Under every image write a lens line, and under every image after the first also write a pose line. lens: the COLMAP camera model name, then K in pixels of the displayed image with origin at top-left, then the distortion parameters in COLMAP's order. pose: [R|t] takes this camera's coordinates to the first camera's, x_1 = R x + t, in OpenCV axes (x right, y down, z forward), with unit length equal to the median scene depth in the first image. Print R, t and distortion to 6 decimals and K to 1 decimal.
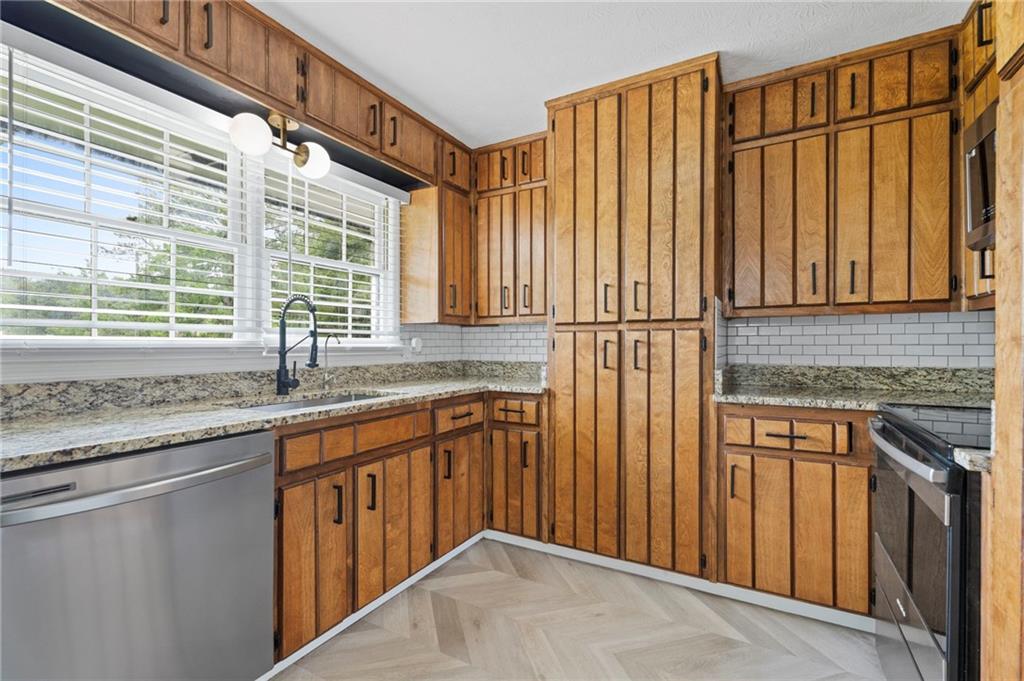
lens RADIAL K [[455.9, 0, 511.1], [0, 455.9, 344.3], [0, 0, 1]] dist [0.001482, 0.001758]
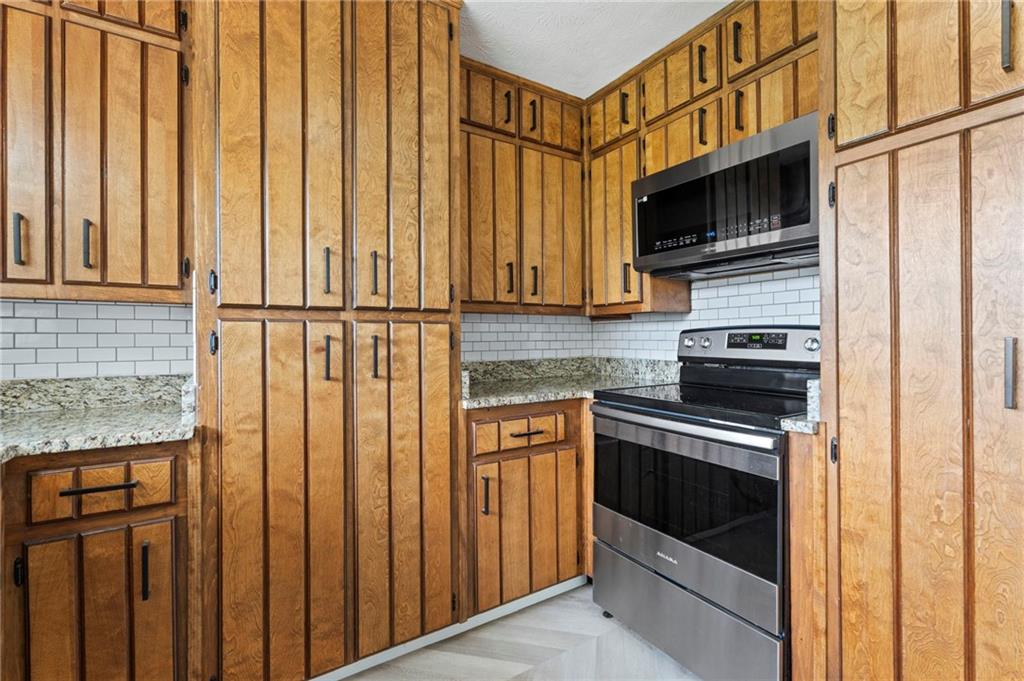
lens RADIAL K [[455.9, 0, 513.2], [0, 455.9, 338.6], [0, 0, 1]] dist [0.001482, 0.001758]
pose [[0.461557, -0.000192, 0.887111, -0.254366], [0.003076, 0.999994, -0.001385, -0.003666], [-0.887105, 0.003368, 0.461555, 0.500549]]
